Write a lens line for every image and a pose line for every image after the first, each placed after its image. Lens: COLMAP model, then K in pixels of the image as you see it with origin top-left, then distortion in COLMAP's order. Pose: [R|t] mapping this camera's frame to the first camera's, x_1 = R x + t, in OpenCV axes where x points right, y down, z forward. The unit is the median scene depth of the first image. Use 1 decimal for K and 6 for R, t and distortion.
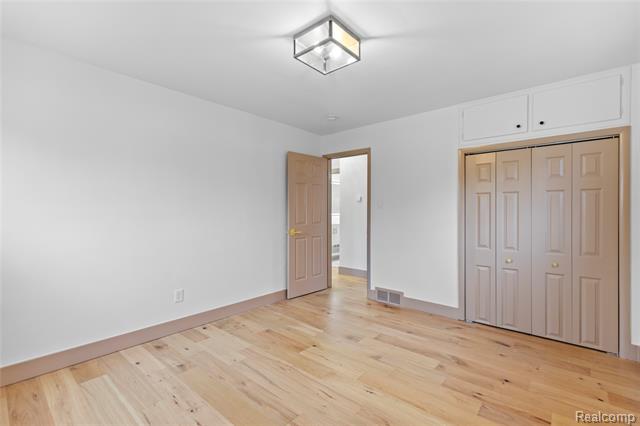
lens RADIAL K [[290.4, 0, 319.6], [0, 290.4, 212.6], [0, 0, 1]] dist [0.004417, 0.000534]
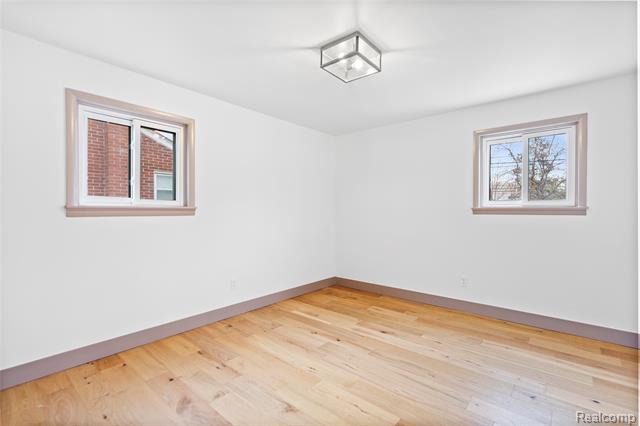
lens RADIAL K [[290.4, 0, 321.3], [0, 290.4, 213.2], [0, 0, 1]] dist [0.004417, 0.000534]
pose [[-0.999919, -0.001827, -0.012609, 0.148299], [-0.001898, 0.999982, 0.005617, 0.004030], [0.012599, 0.005641, -0.999905, 2.051906]]
